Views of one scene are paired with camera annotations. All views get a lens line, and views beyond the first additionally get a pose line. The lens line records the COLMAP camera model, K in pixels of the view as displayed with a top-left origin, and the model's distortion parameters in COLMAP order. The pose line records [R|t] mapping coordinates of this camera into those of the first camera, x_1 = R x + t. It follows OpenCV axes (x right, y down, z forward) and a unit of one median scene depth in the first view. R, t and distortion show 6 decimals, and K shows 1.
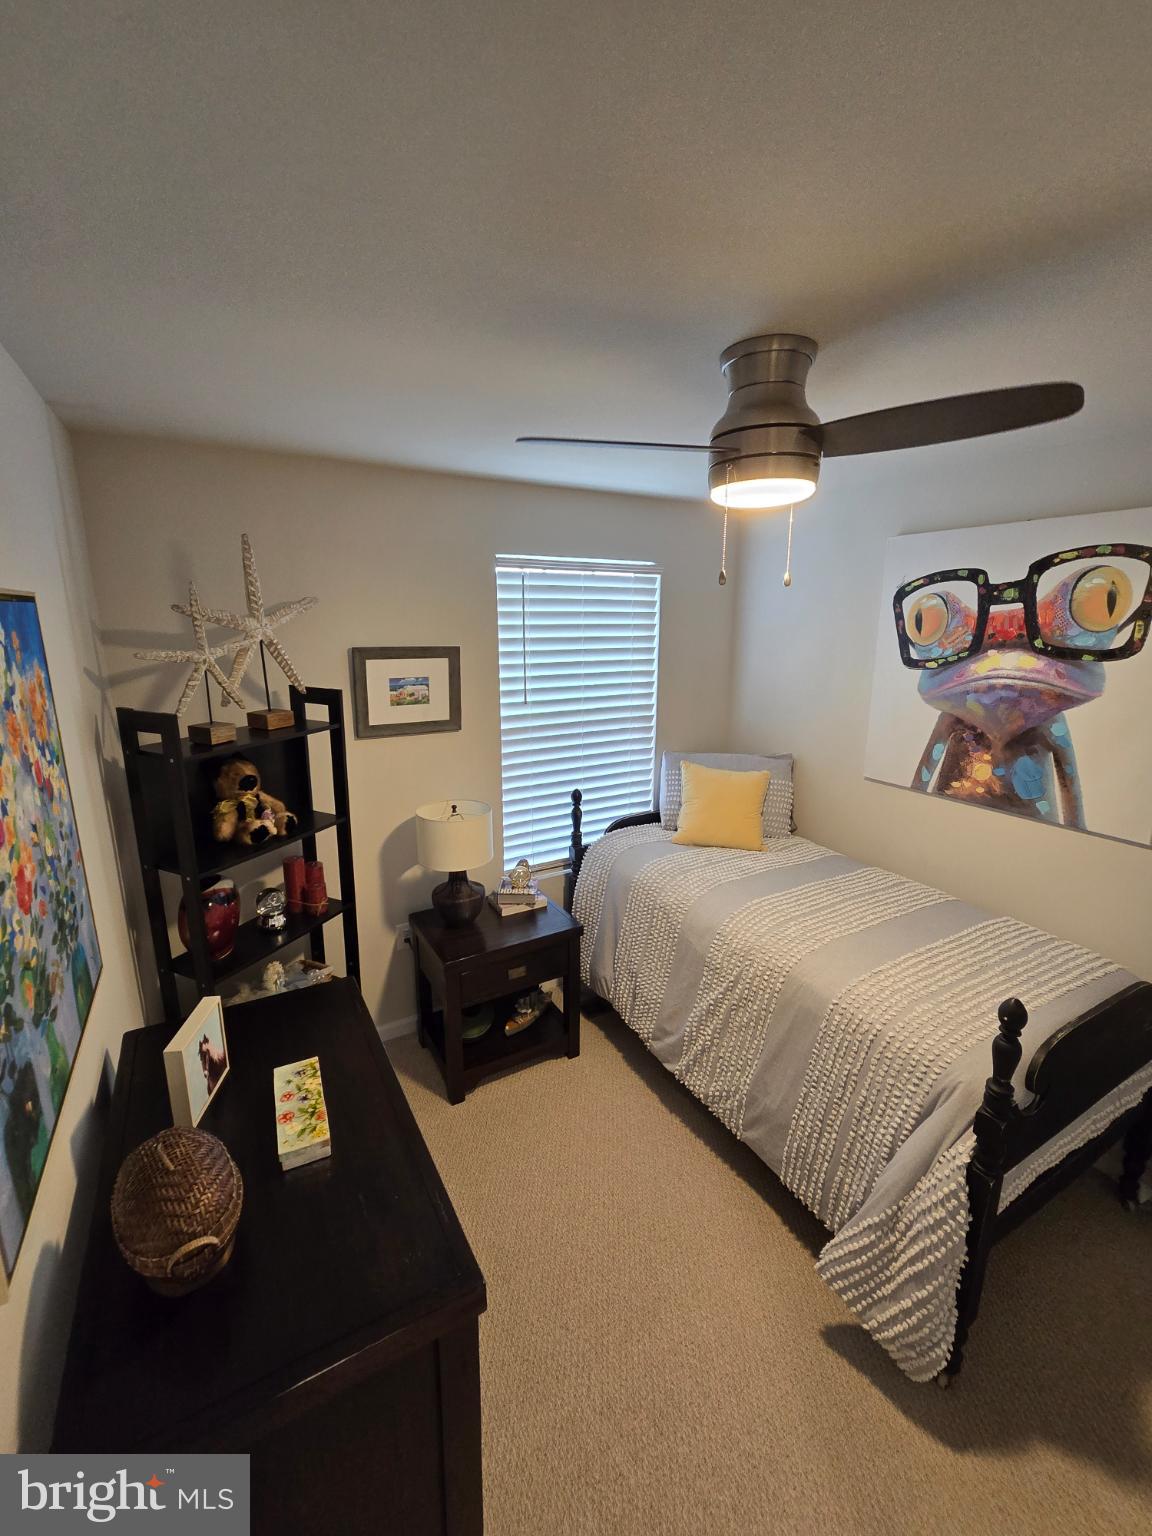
lens RADIAL K [[633.3, 0, 571.8], [0, 633.3, 763.8], [0, 0, 1]] dist [-0.004229, -0.000210]
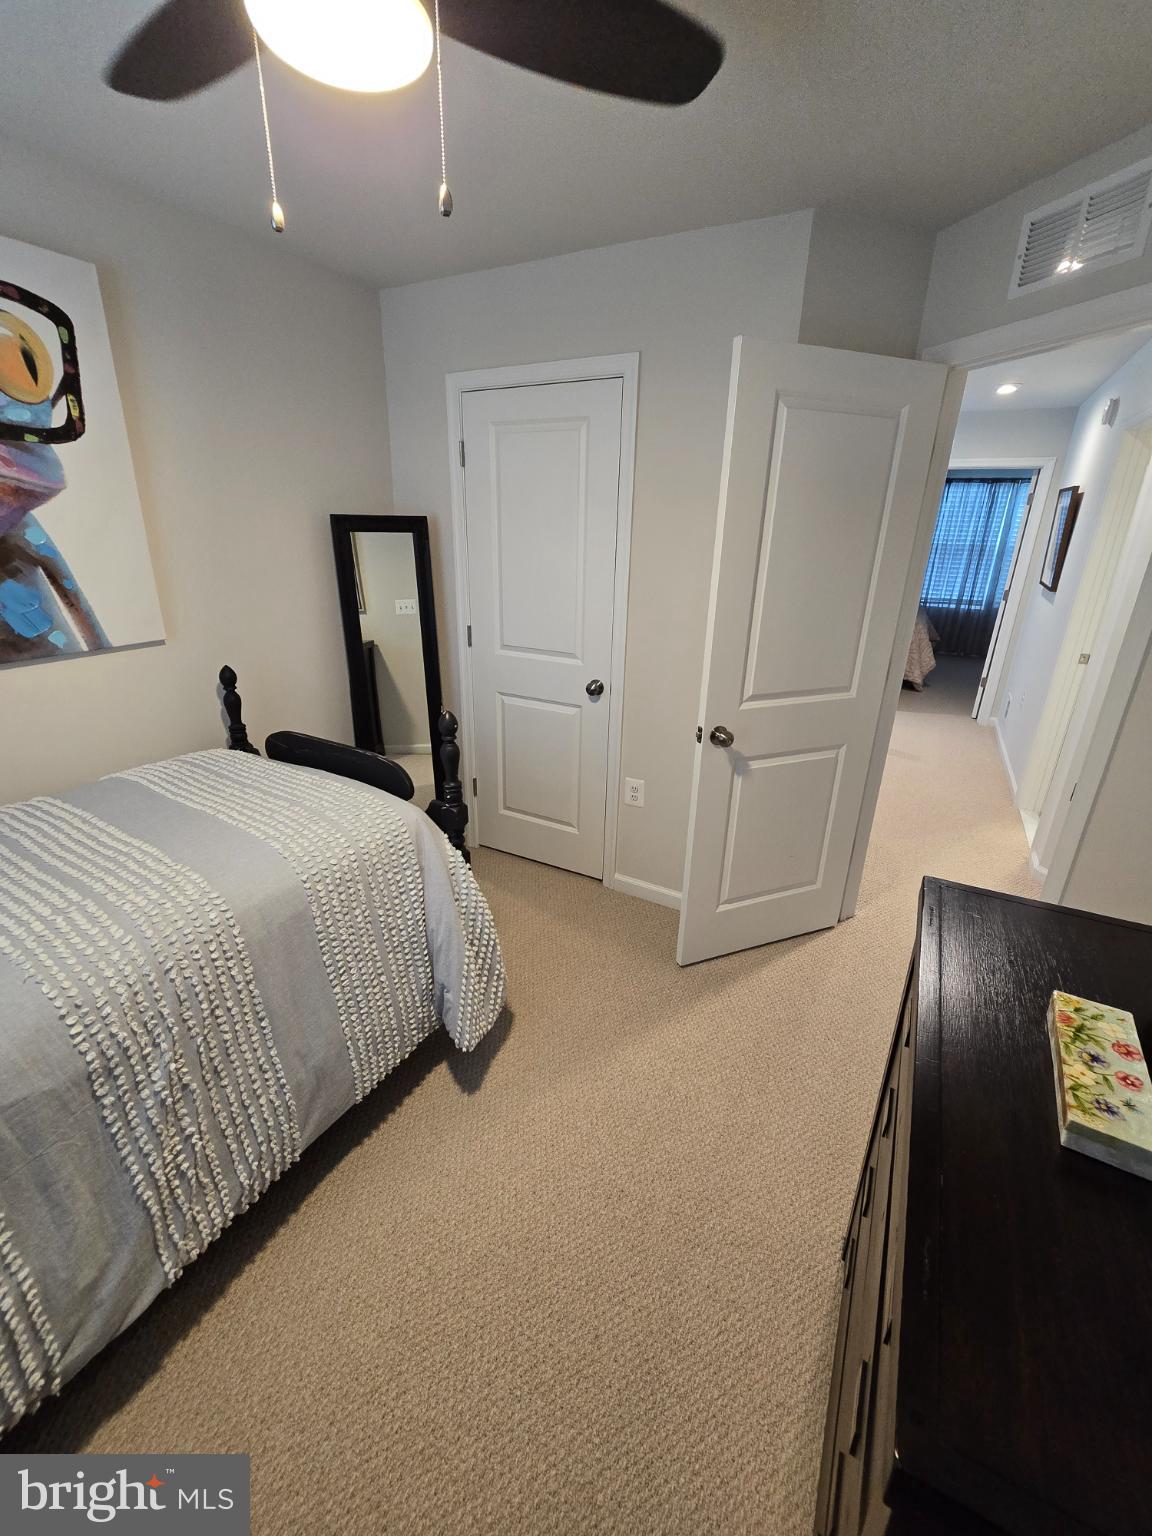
lens RADIAL K [[633.3, 0, 571.8], [0, 633.3, 763.8], [0, 0, 1]] dist [-0.004229, -0.000210]
pose [[-0.520833, -0.313100, 0.794167, -0.312549], [0.174178, 0.871762, 0.457922, -0.051645], [-0.835700, 0.376827, -0.399507, 0.879860]]
